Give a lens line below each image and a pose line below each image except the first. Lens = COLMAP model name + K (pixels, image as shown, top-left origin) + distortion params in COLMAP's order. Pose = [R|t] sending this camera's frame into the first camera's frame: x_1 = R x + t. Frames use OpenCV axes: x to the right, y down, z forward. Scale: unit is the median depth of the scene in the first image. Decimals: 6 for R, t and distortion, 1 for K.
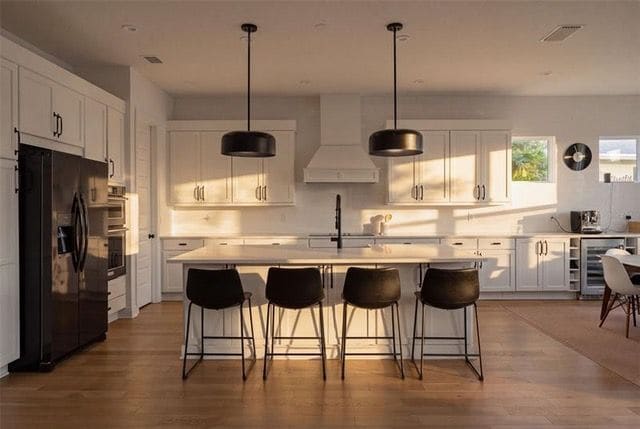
lens RADIAL K [[441.4, 0, 321.3], [0, 441.4, 211.5], [0, 0, 1]] dist [-0.014466, -0.003329]
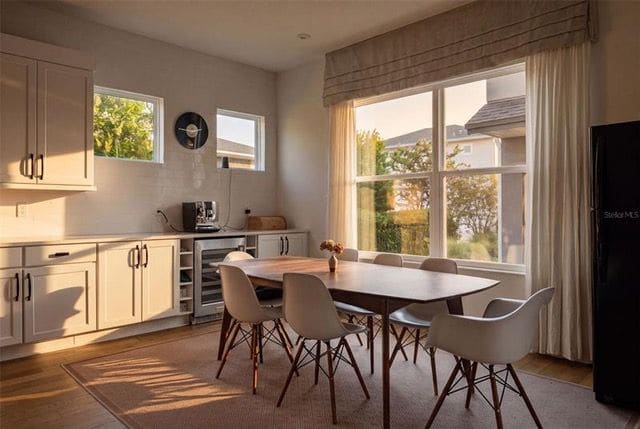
lens RADIAL K [[441.4, 0, 319.2], [0, 441.4, 210.7], [0, 0, 1]] dist [-0.014466, -0.003329]
pose [[0.705943, 0.001308, 0.708268, 0.221266], [0.003725, 0.999978, -0.005560, 0.019171], [-0.708259, 0.006563, 0.705922, 0.339568]]
